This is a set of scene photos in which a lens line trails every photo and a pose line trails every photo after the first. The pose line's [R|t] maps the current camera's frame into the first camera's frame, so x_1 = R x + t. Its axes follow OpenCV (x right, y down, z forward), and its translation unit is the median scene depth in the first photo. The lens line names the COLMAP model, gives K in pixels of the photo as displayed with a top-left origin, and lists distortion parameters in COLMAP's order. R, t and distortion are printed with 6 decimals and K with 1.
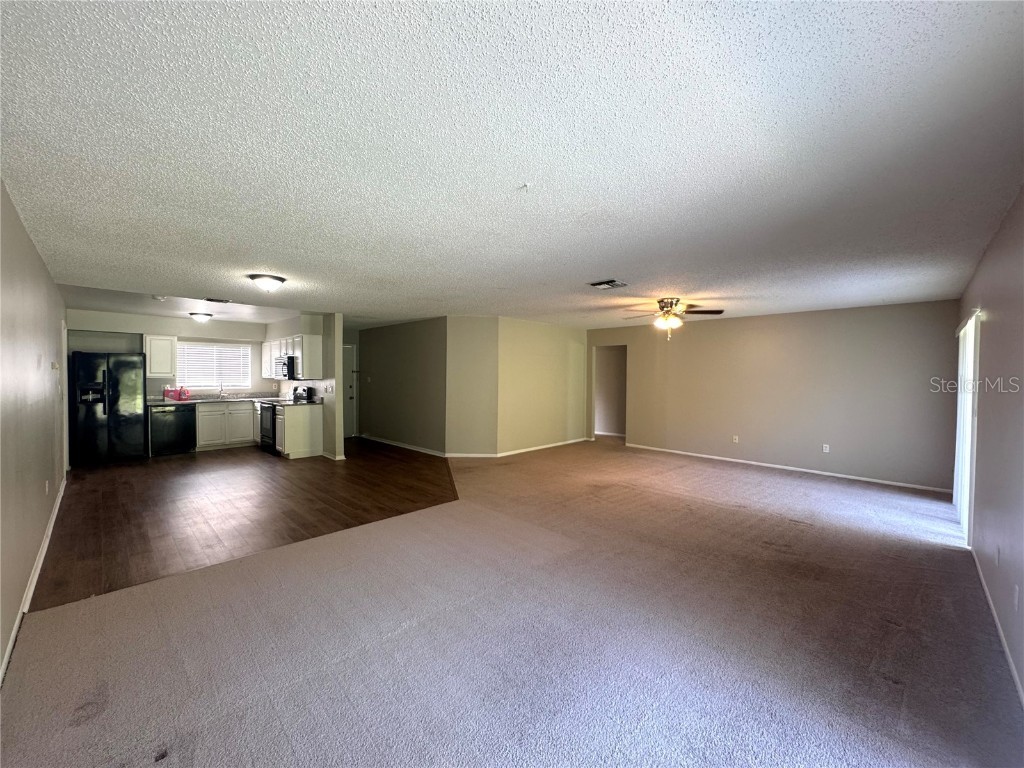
lens RADIAL K [[403.1, 0, 516.9], [0, 403.1, 377.9], [0, 0, 1]] dist [-0.004226, 0.000558]
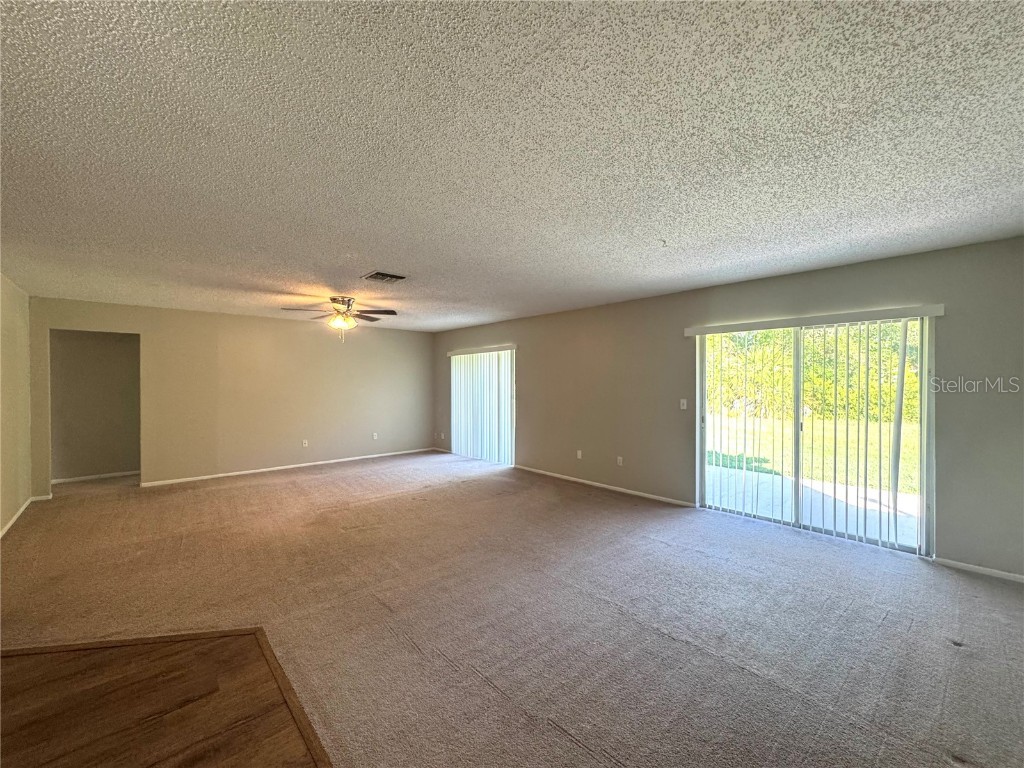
lens RADIAL K [[403.1, 0, 509.6], [0, 403.1, 384.1], [0, 0, 1]] dist [-0.004226, 0.000558]
pose [[0.055795, -0.014225, 0.998341, -0.602329], [0.007208, 0.999878, 0.013844, -0.006694], [-0.998416, 0.006424, 0.055891, 0.635896]]
